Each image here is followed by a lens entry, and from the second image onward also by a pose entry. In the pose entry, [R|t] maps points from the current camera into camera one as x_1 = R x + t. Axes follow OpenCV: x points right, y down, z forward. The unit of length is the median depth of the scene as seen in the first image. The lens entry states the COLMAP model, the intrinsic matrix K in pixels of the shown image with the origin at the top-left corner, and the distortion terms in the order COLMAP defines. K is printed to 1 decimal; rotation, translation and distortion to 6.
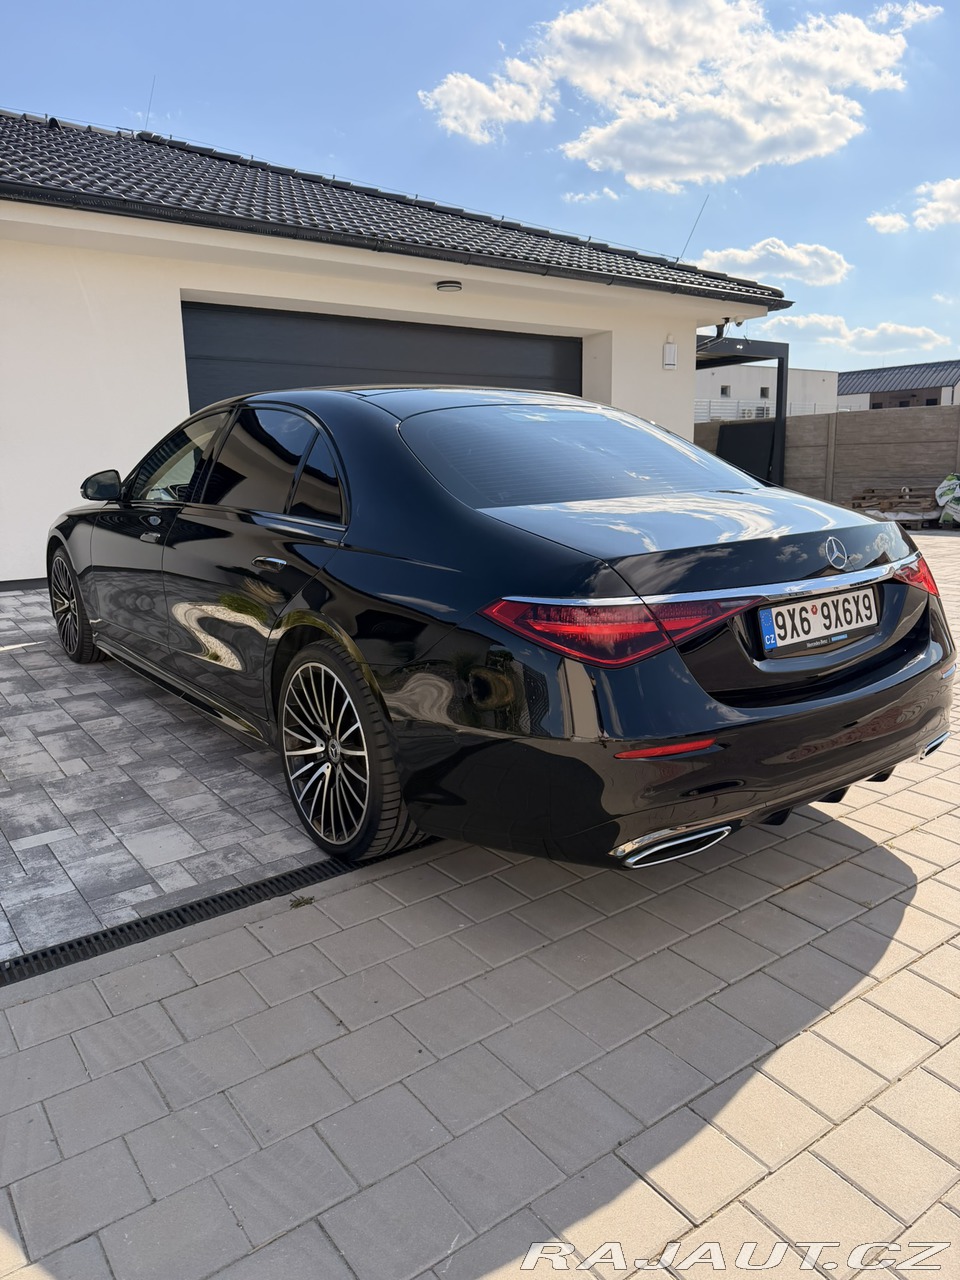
lens RADIAL K [[885.7, 0, 483.0], [0, 885.7, 712.2], [0, 0, 1]] dist [0.005145, -0.003843]
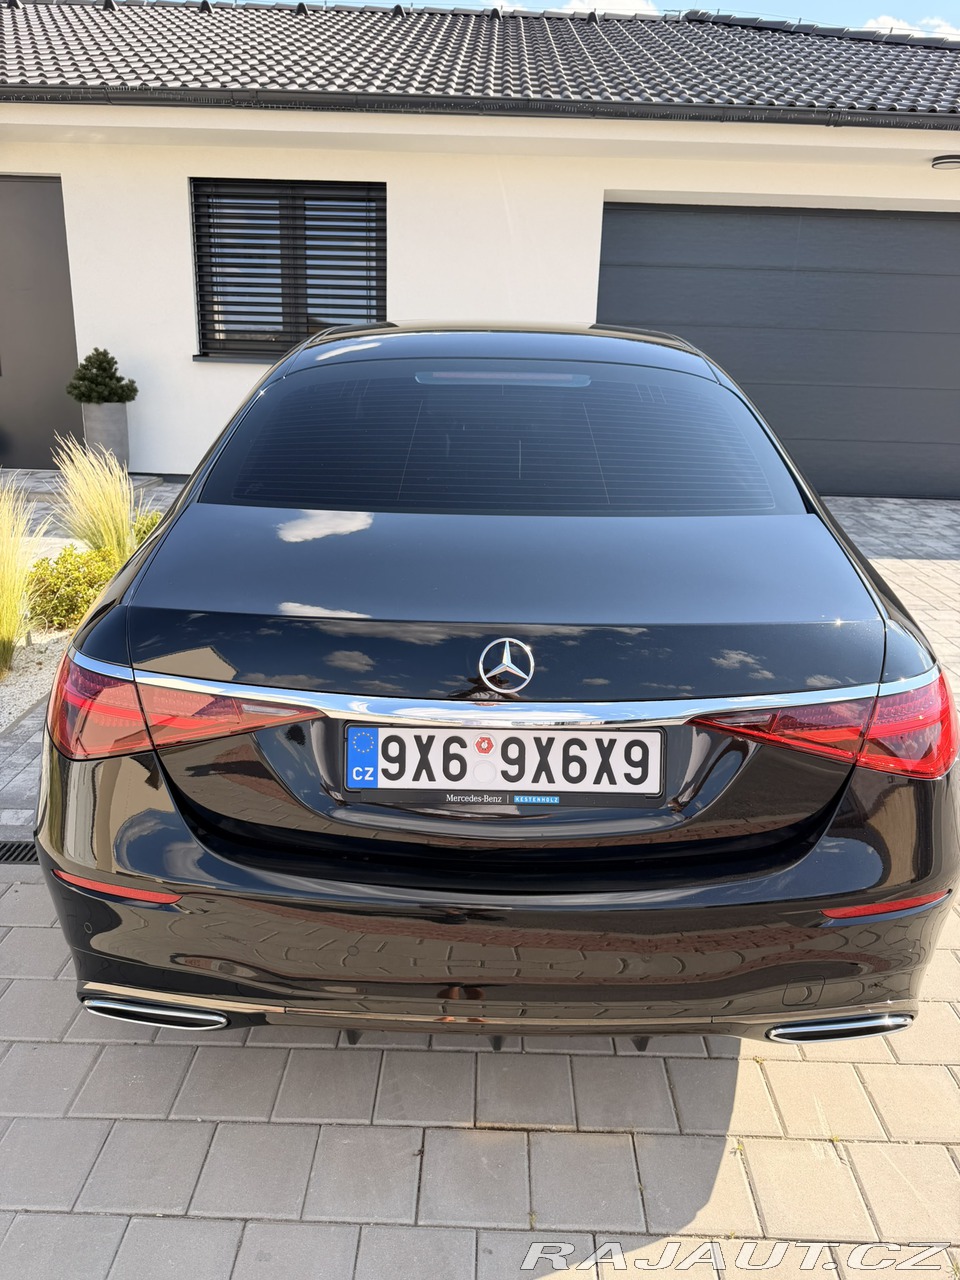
lens RADIAL K [[891.1, 0, 480.1], [0, 891.1, 681.0], [0, 0, 1]] dist [0.008061, -0.003266]
pose [[0.798243, 0.245416, -0.550072, 0.668236], [-0.205225, 0.969403, 0.134687, -0.230270], [0.566296, 0.005376, 0.824184, 0.468509]]
